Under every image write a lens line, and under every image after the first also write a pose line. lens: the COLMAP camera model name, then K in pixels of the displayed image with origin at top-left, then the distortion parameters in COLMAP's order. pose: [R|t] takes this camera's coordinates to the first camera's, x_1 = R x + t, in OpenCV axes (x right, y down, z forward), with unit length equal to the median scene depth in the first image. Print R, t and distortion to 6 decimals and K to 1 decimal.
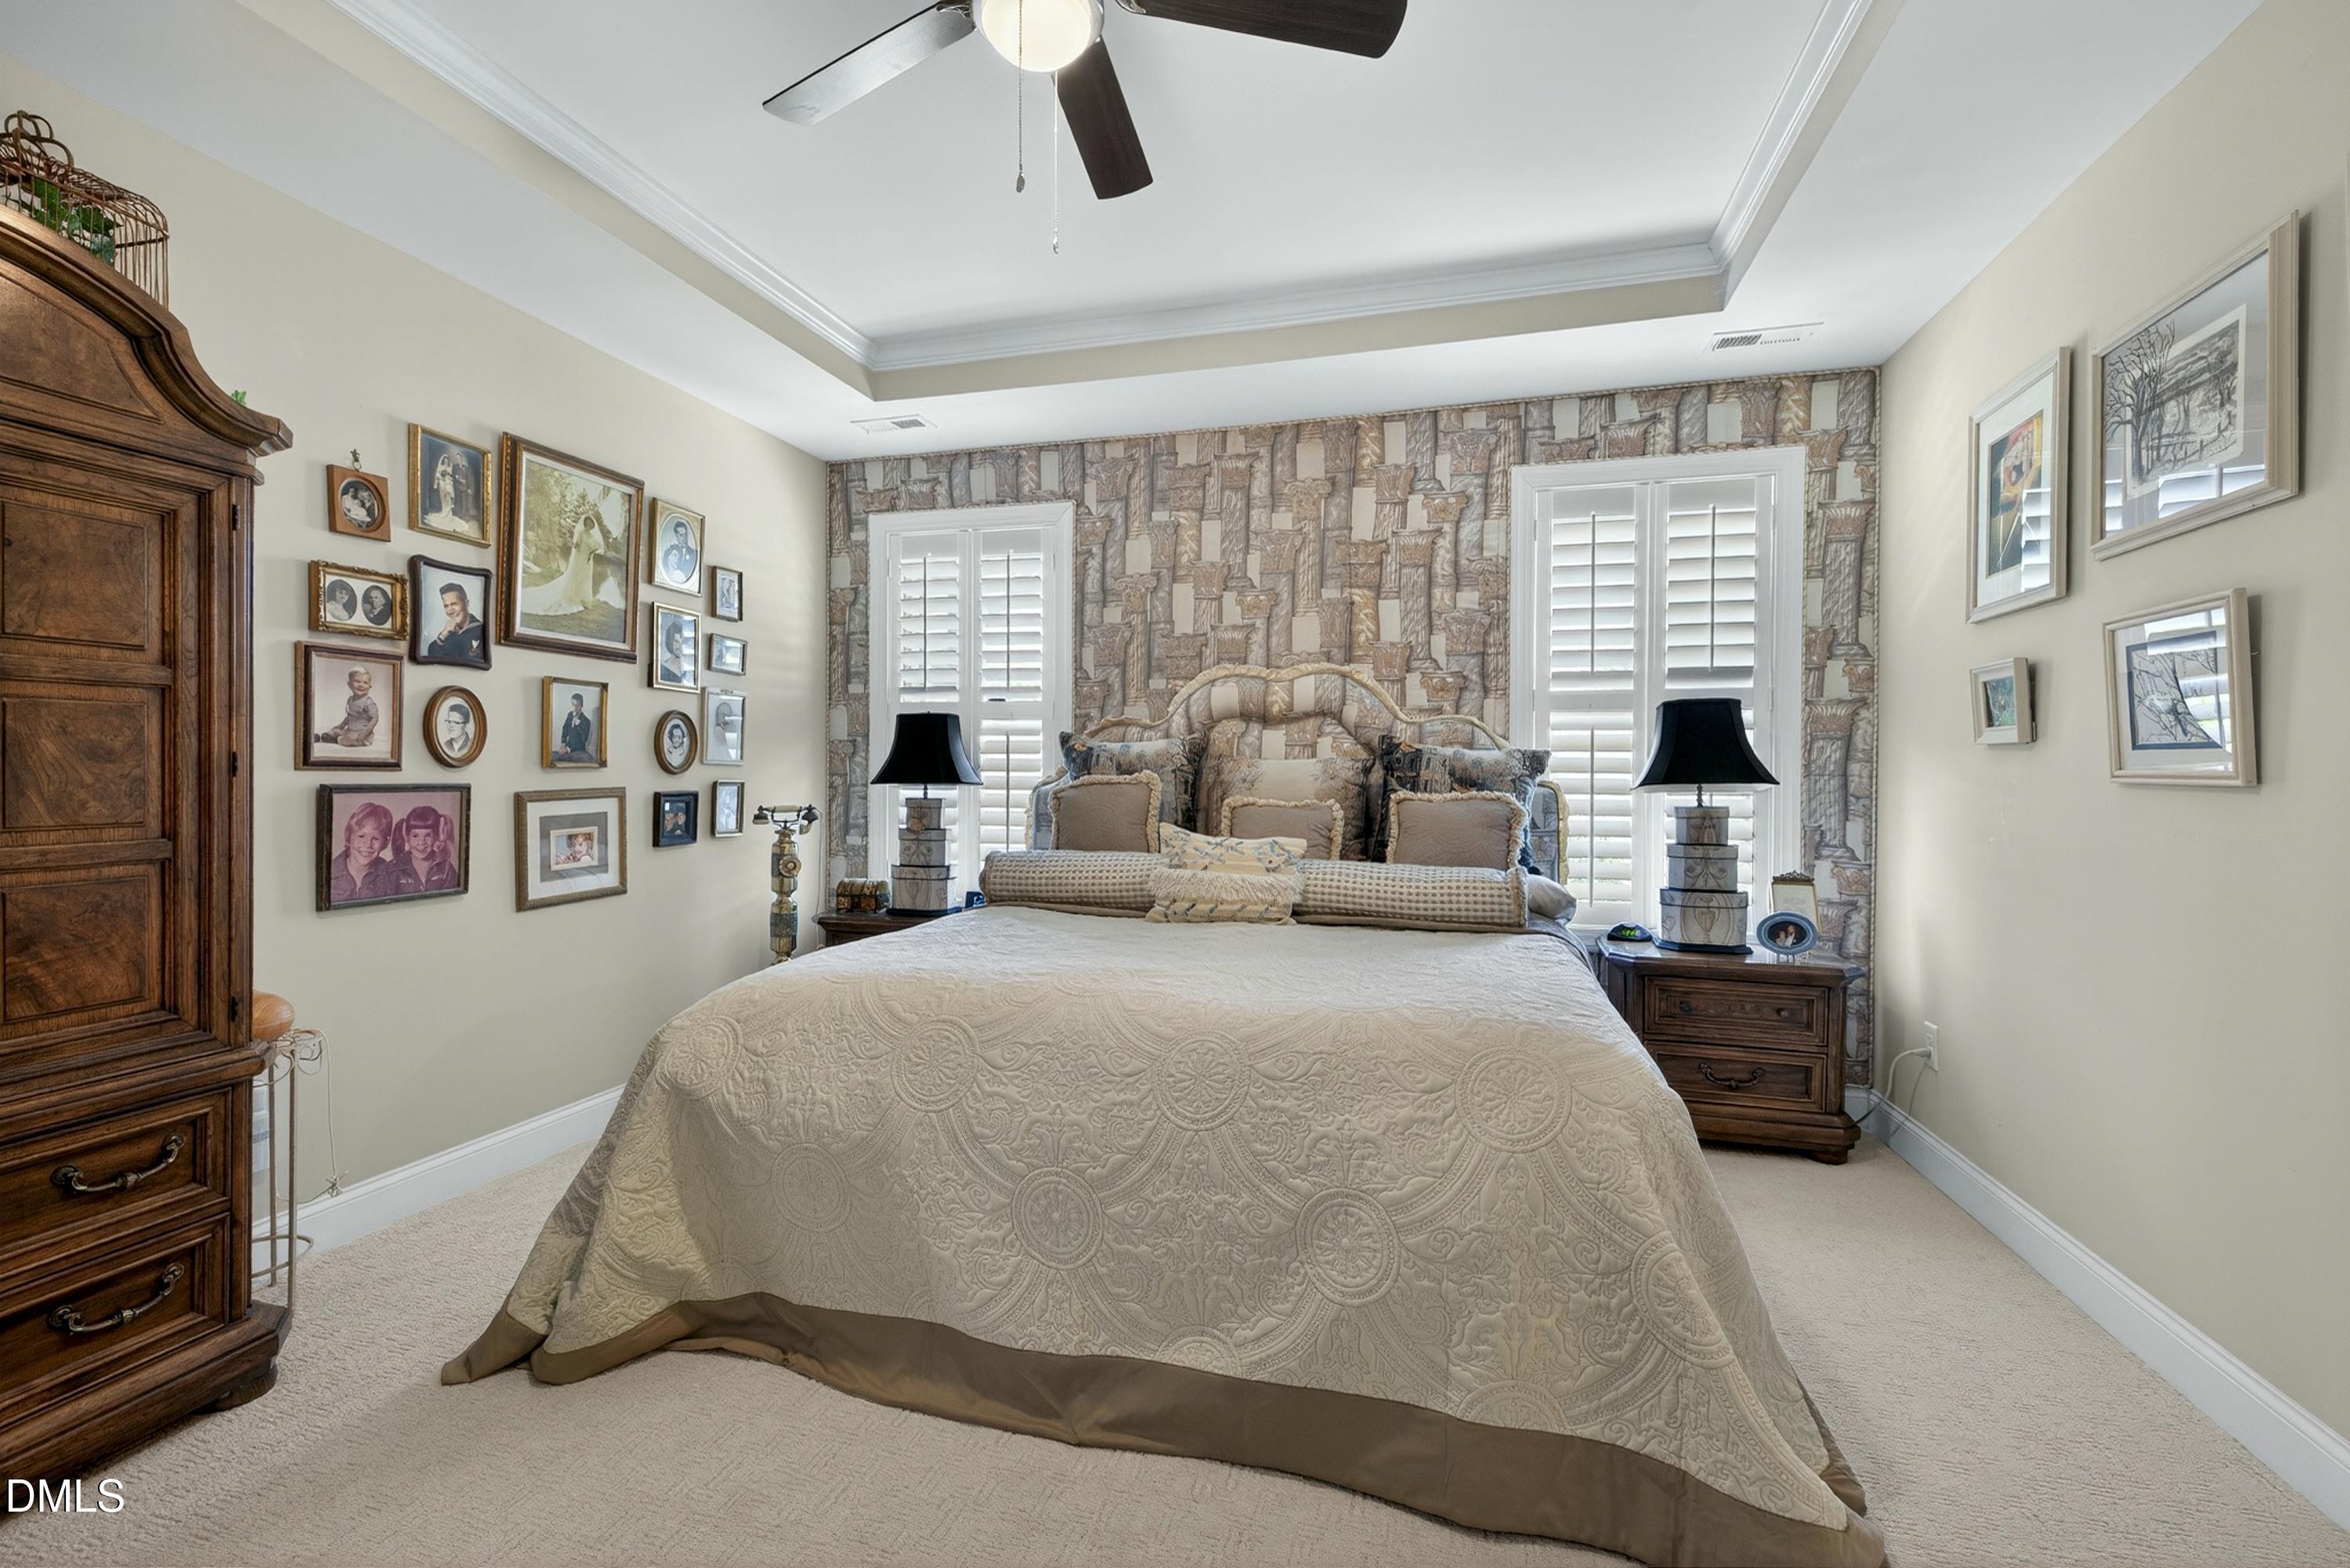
lens RADIAL K [[1013.8, 0, 1175.0], [0, 1013.8, 784.0], [0, 0, 1]] dist [0.009687, -0.000857]
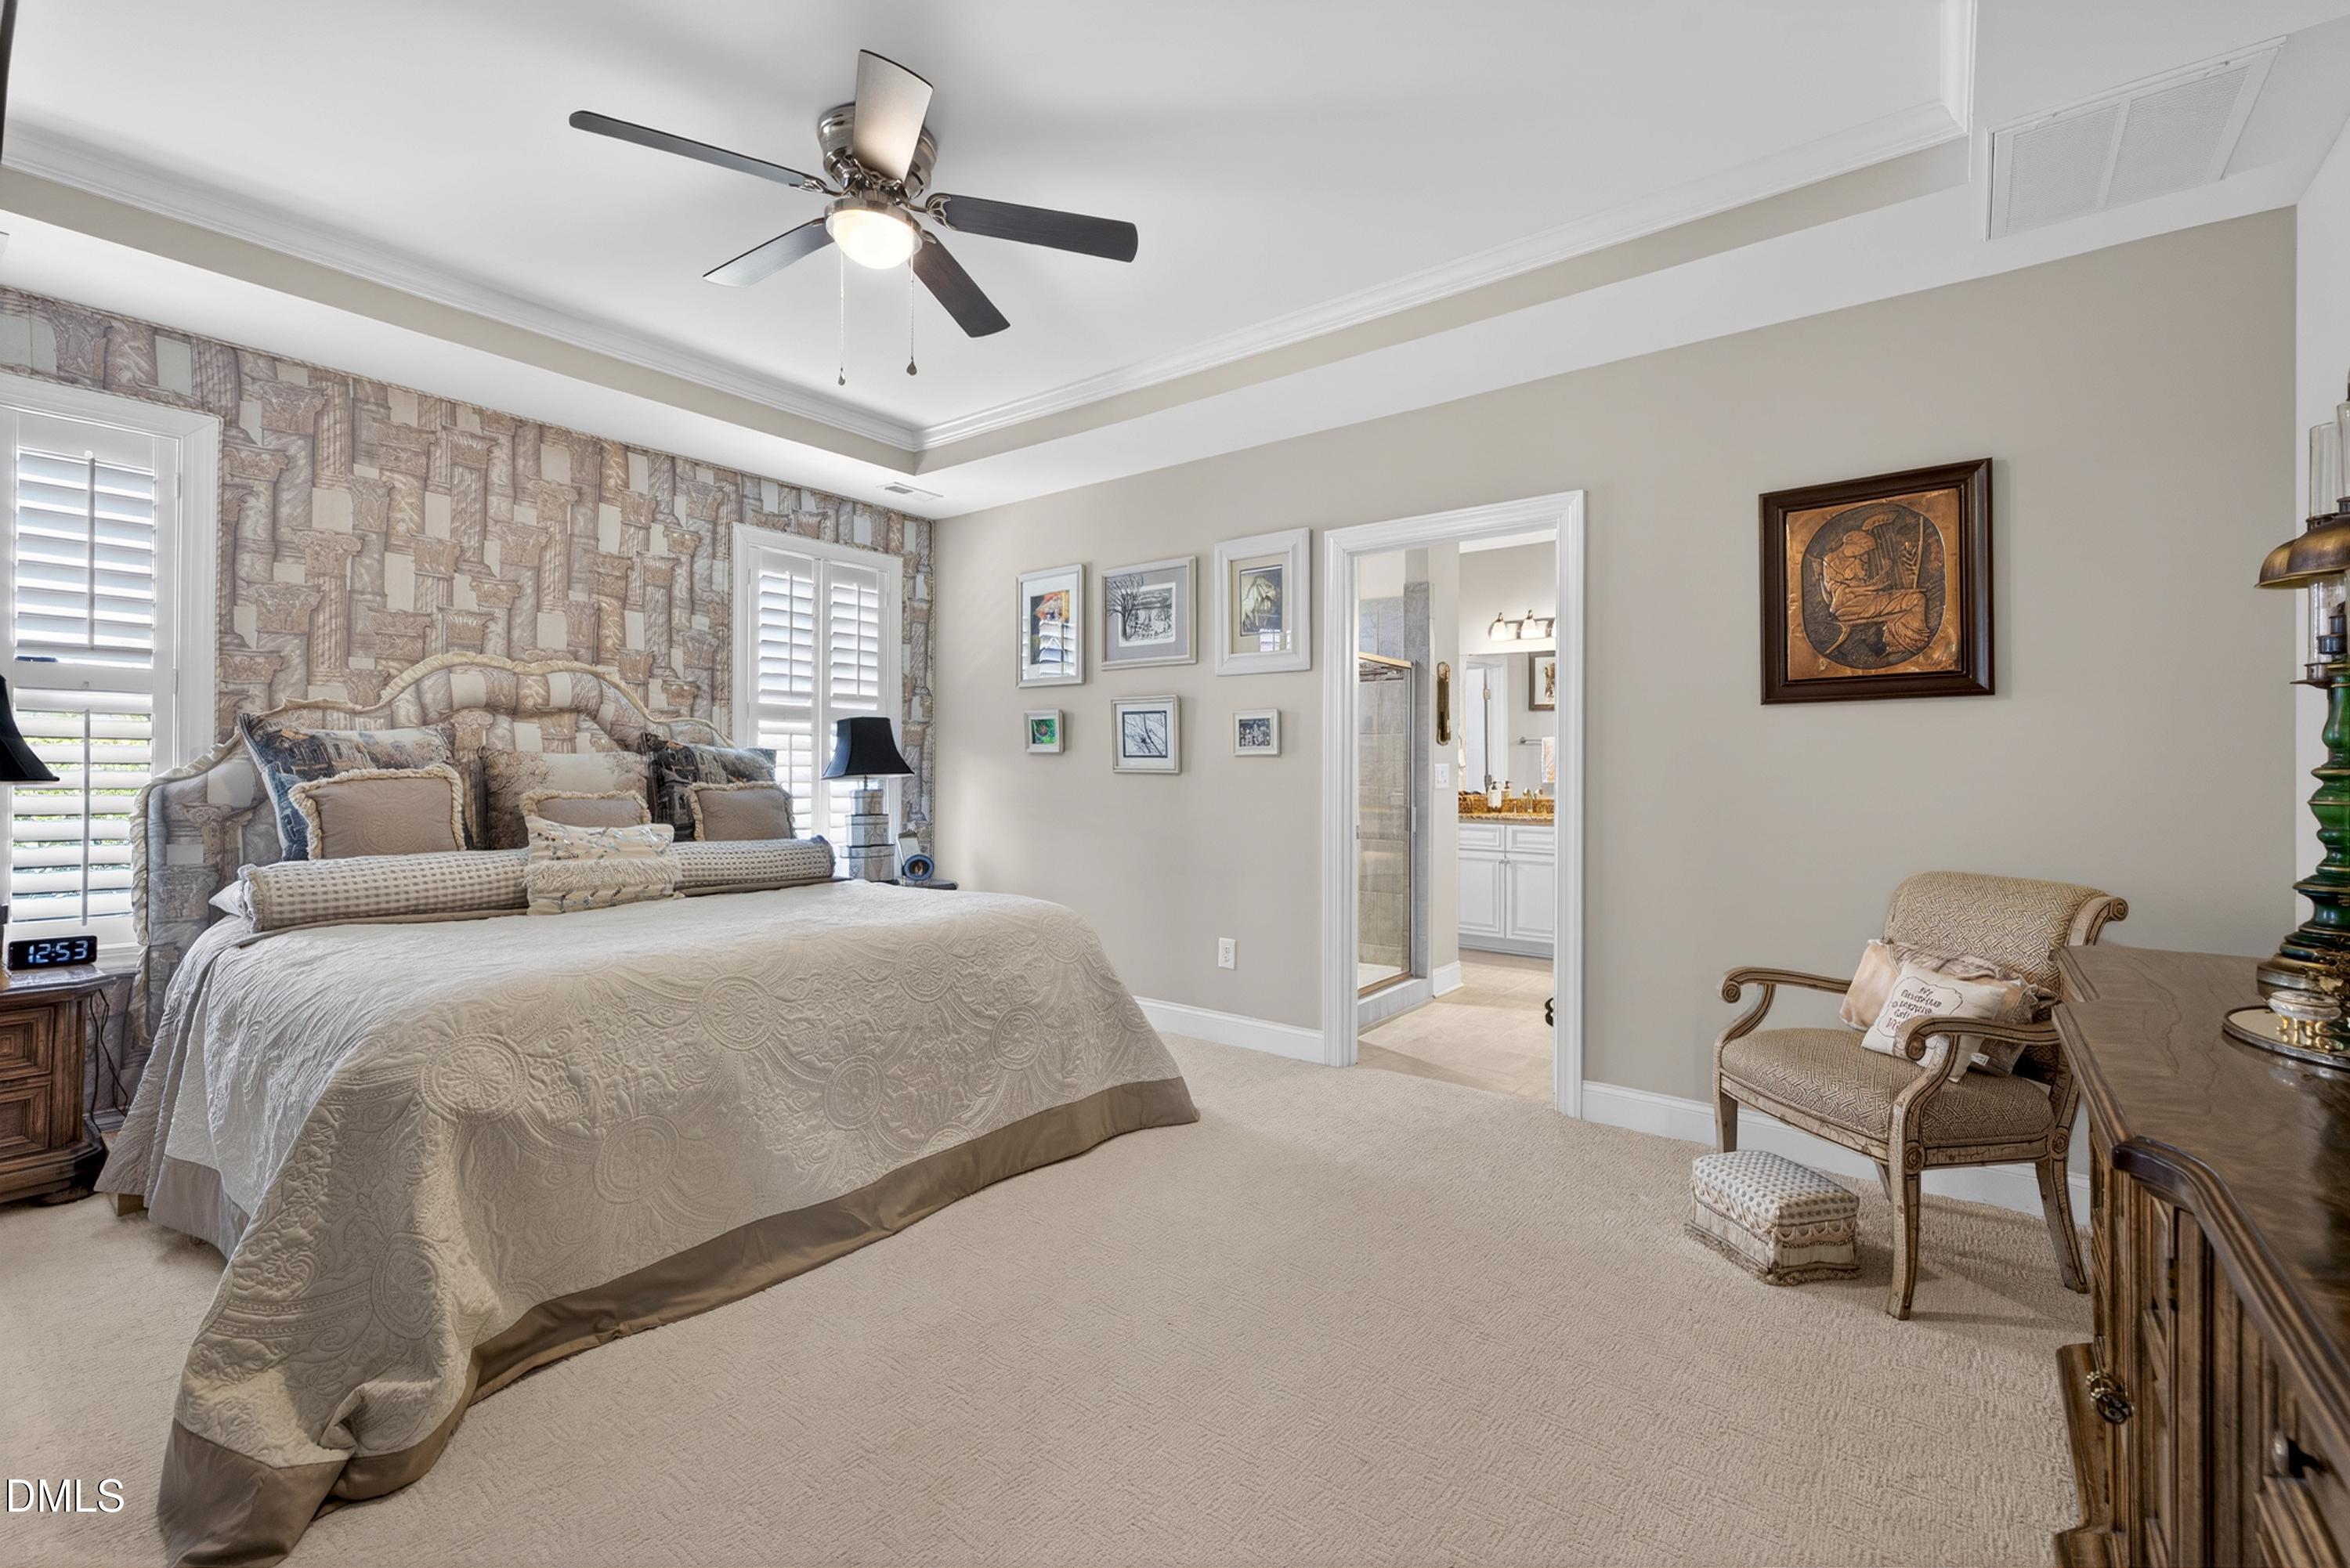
lens RADIAL K [[975.3, 0, 1167.0], [0, 975.3, 757.6], [0, 0, 1]] dist [-0.000627, -0.000242]
pose [[0.383183, 0.010681, 0.923611, -0.566652], [0.007282, 0.999867, -0.014584, -0.000840], [-0.923644, 0.012314, 0.383055, 0.048989]]
